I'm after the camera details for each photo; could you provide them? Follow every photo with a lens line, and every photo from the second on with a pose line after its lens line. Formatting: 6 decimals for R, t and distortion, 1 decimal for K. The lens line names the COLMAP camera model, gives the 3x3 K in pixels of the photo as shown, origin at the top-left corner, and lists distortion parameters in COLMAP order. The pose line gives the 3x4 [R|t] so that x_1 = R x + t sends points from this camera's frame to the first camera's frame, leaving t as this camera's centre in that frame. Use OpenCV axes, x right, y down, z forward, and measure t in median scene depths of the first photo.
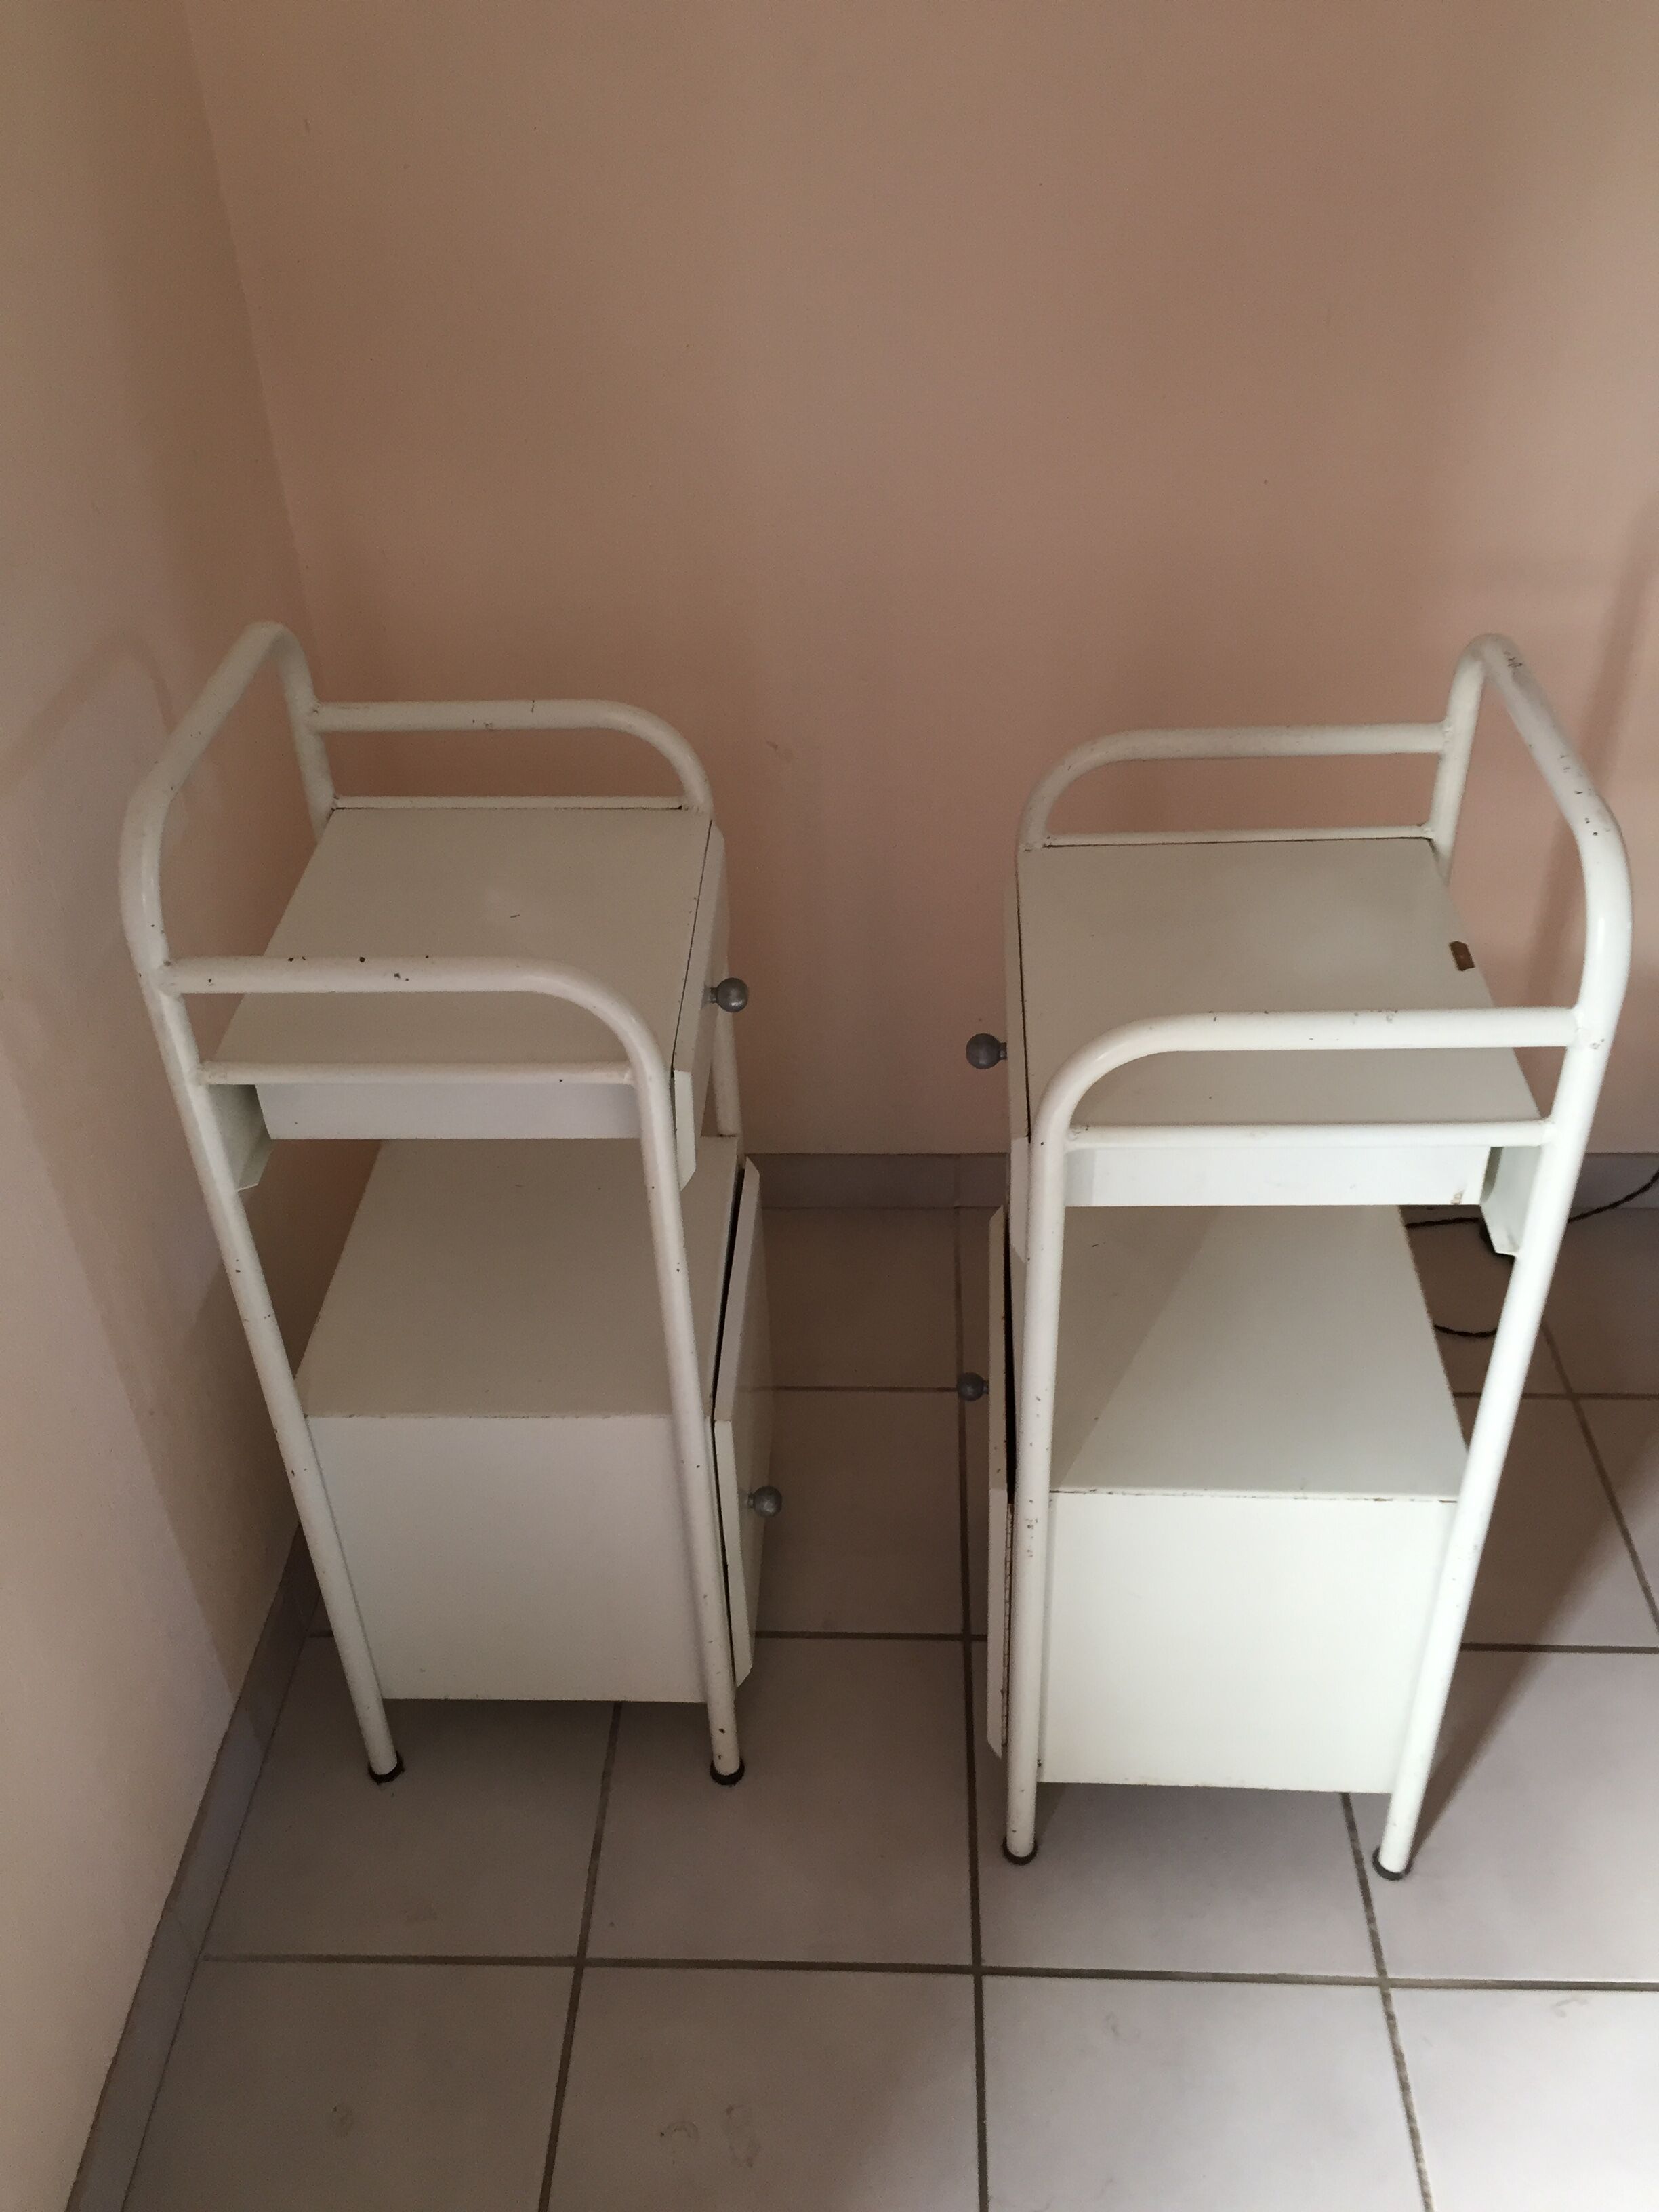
lens RADIAL K [[1923.0, 0, 829.5], [0, 1923.0, 1106.0], [0, 0, 1]] dist [0.043615, -0.009181]
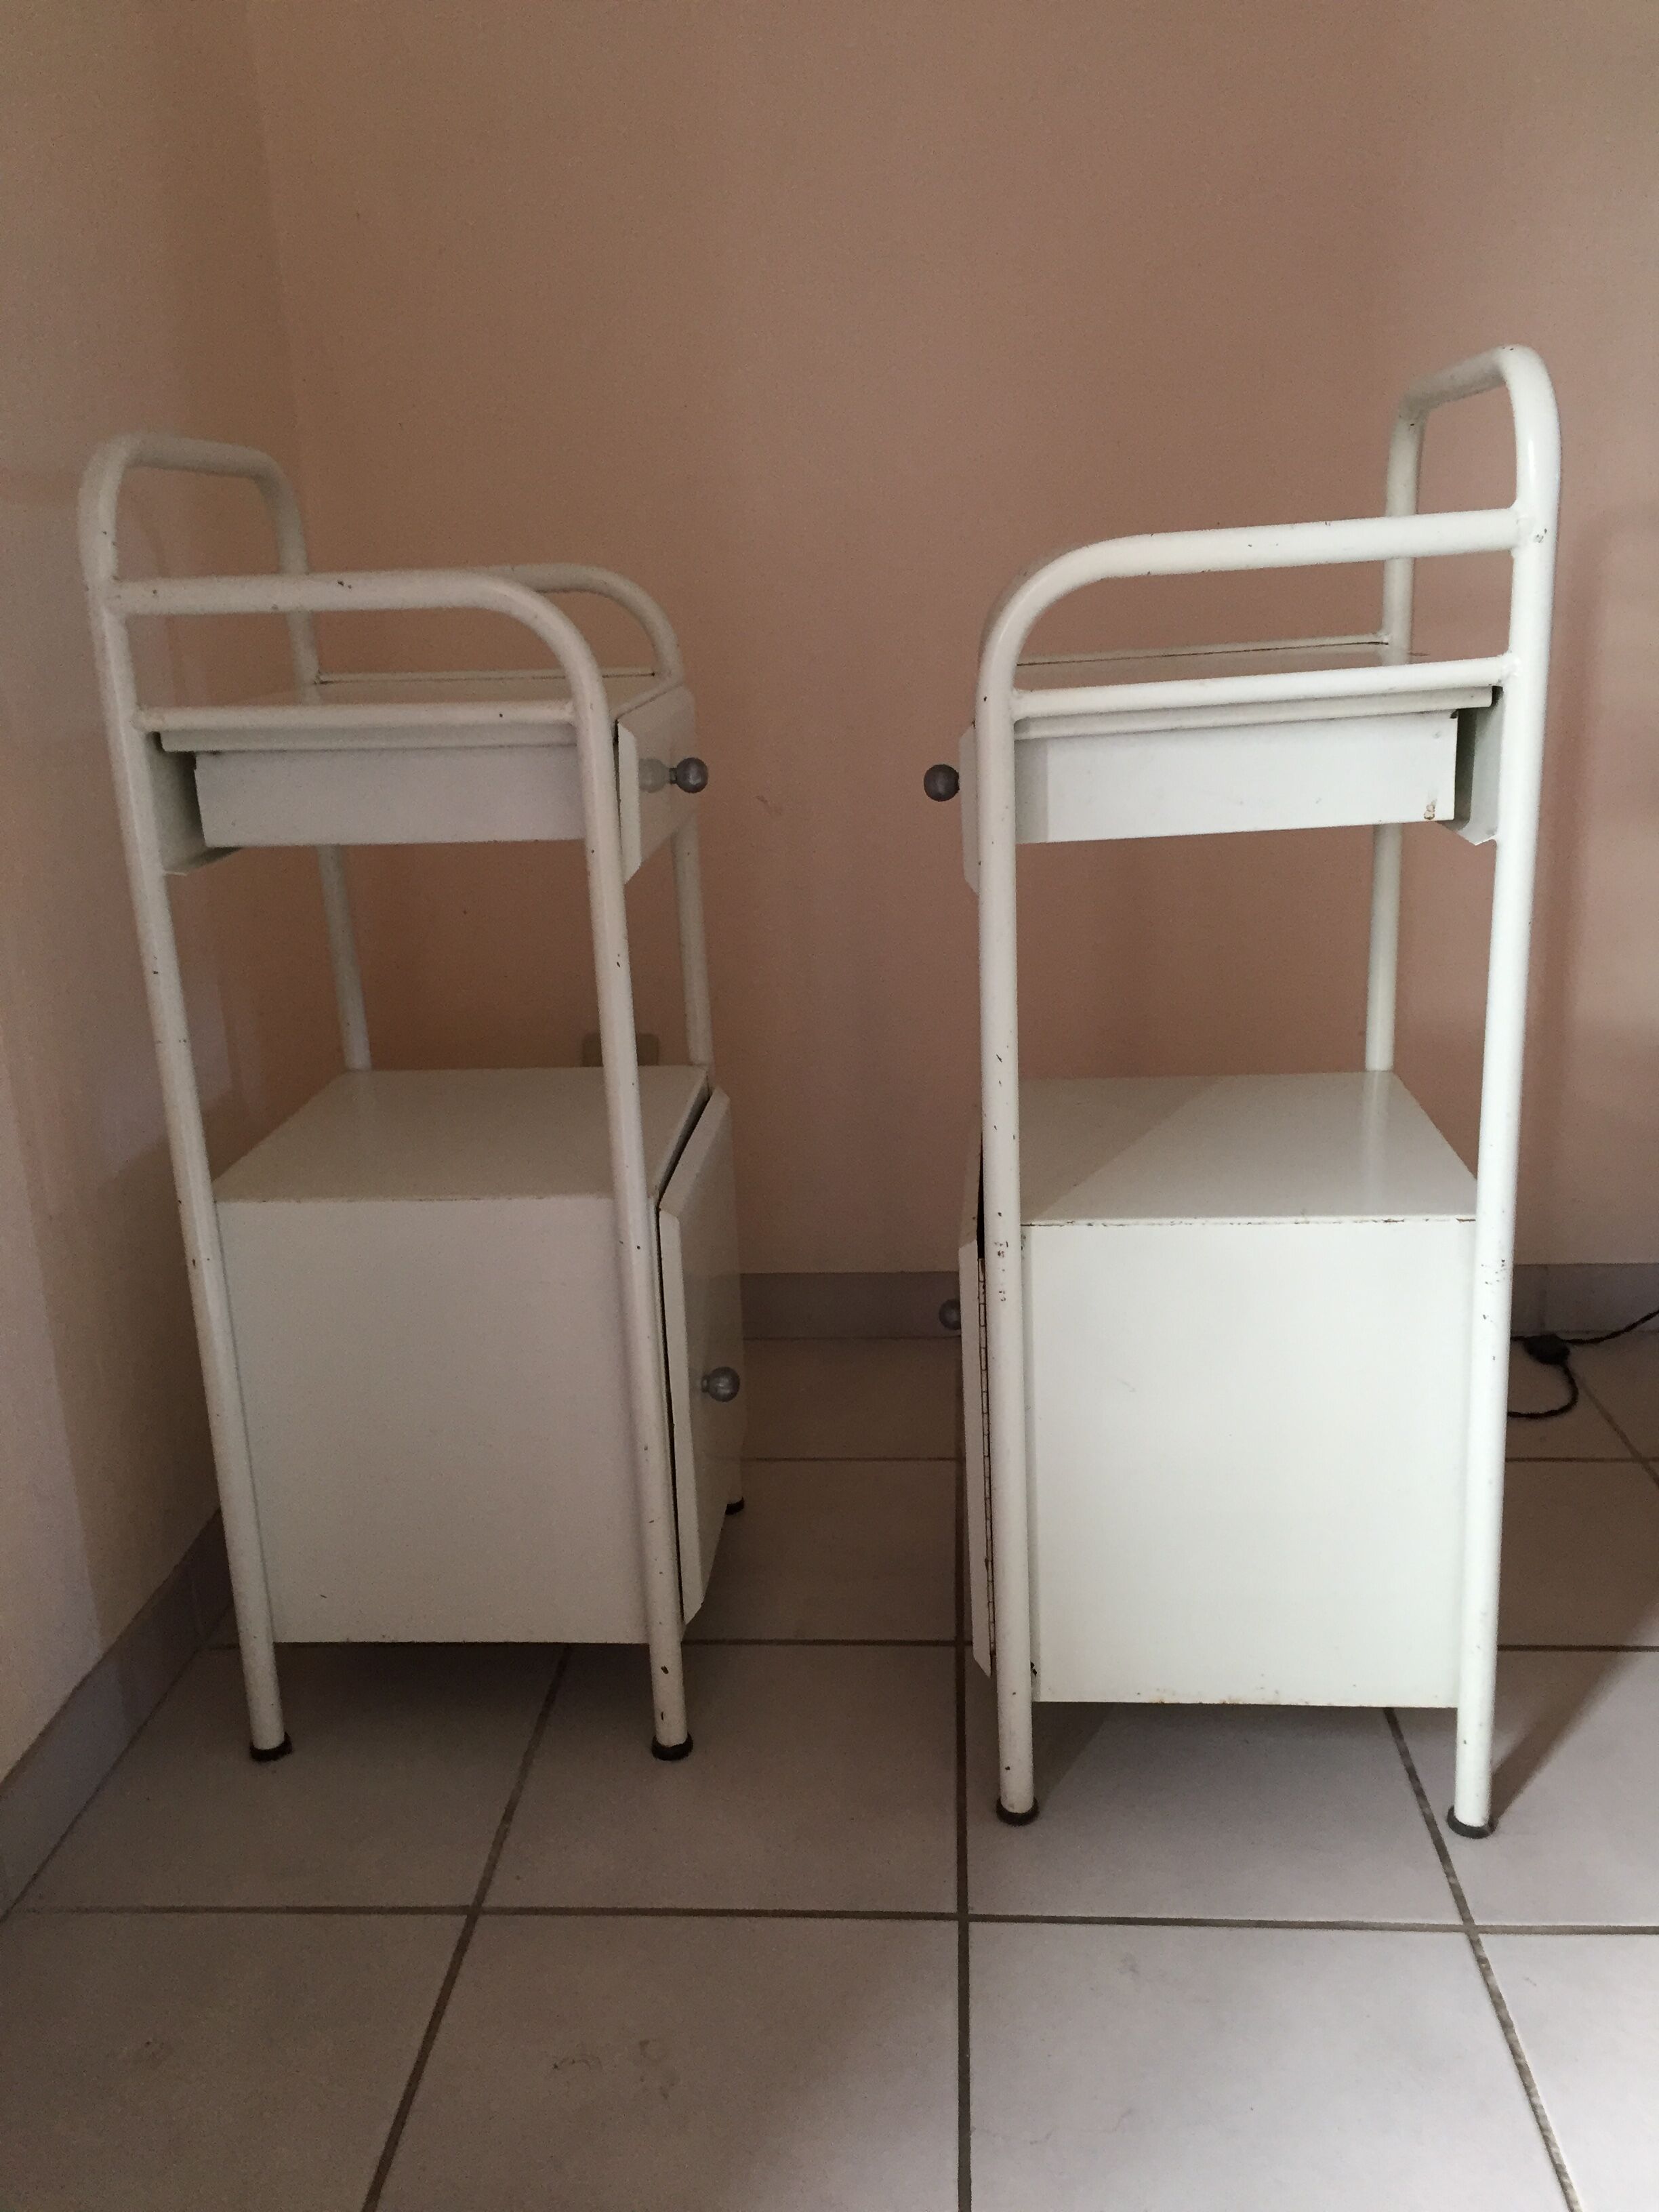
lens RADIAL K [[1920.0, 0, 836.8], [0, 1920.0, 1131.5], [0, 0, 1]] dist [0.044130, 0.000658]
pose [[0.999651, -0.003193, -0.026215, 0.046495], [-0.006382, 0.934030, -0.357137, 0.433550], [0.025626, 0.357180, 0.933684, 0.130487]]
